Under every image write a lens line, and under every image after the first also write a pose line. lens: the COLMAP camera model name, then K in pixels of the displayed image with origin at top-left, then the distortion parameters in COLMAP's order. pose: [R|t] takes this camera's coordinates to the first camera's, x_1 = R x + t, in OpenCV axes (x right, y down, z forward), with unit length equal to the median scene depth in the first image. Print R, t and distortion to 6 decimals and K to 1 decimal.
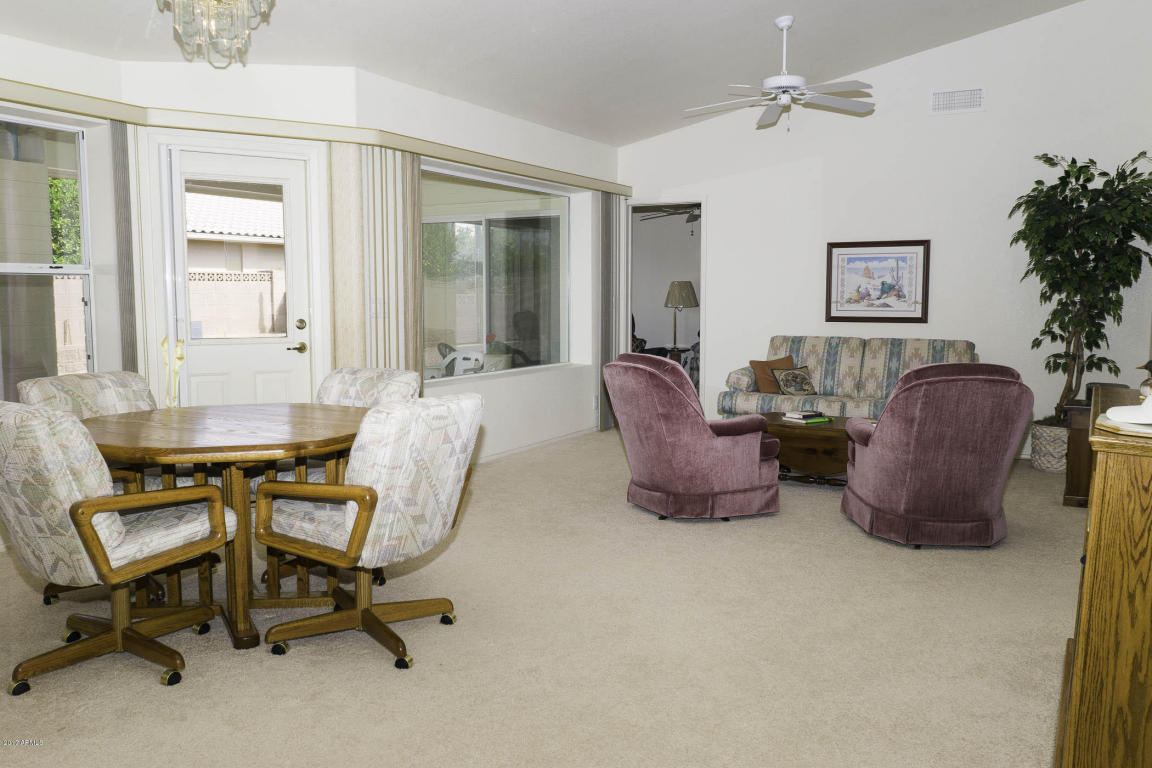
lens RADIAL K [[914.3, 0, 576.3], [0, 914.3, 389.4], [0, 0, 1]] dist [-0.007137, 0.007221]
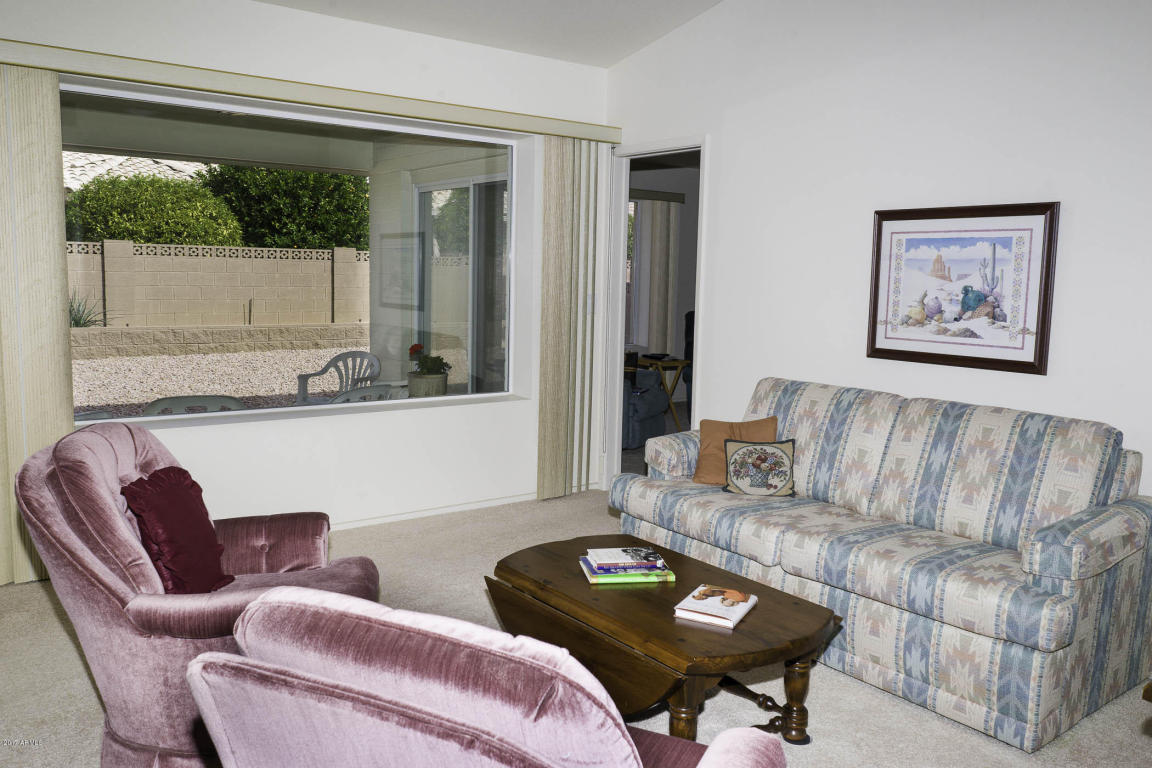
lens RADIAL K [[914.3, 0, 577.0], [0, 914.3, 380.4], [0, 0, 1]] dist [-0.007137, 0.007221]
pose [[0.918536, 0.068020, -0.389441, 0.338240], [-0.066992, 0.997621, 0.016237, -0.059788], [0.389620, 0.011175, 0.920908, 0.449528]]
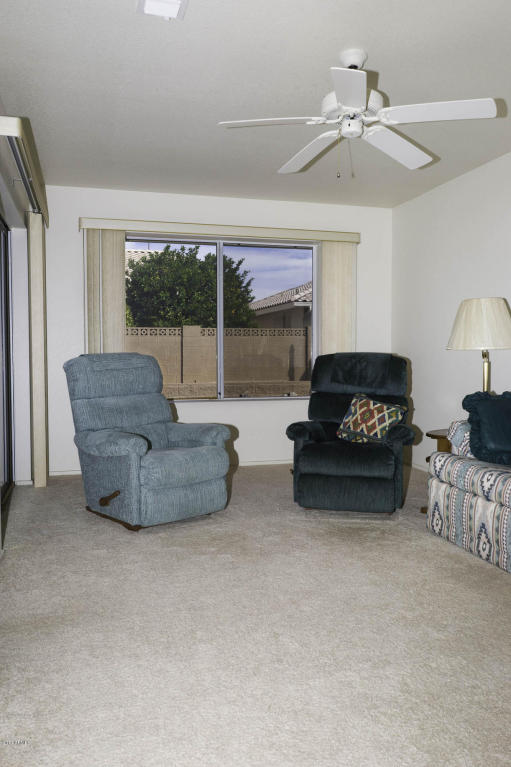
lens RADIAL K [[608.7, 0, 254.9], [0, 608.7, 383.5], [0, 0, 1]] dist [-0.007137, 0.007221]
pose [[0.720581, 0.033064, -0.692582, 0.375821], [-0.073277, 0.996900, -0.028647, -0.073988], [0.689488, 0.071392, 0.720770, 0.770042]]
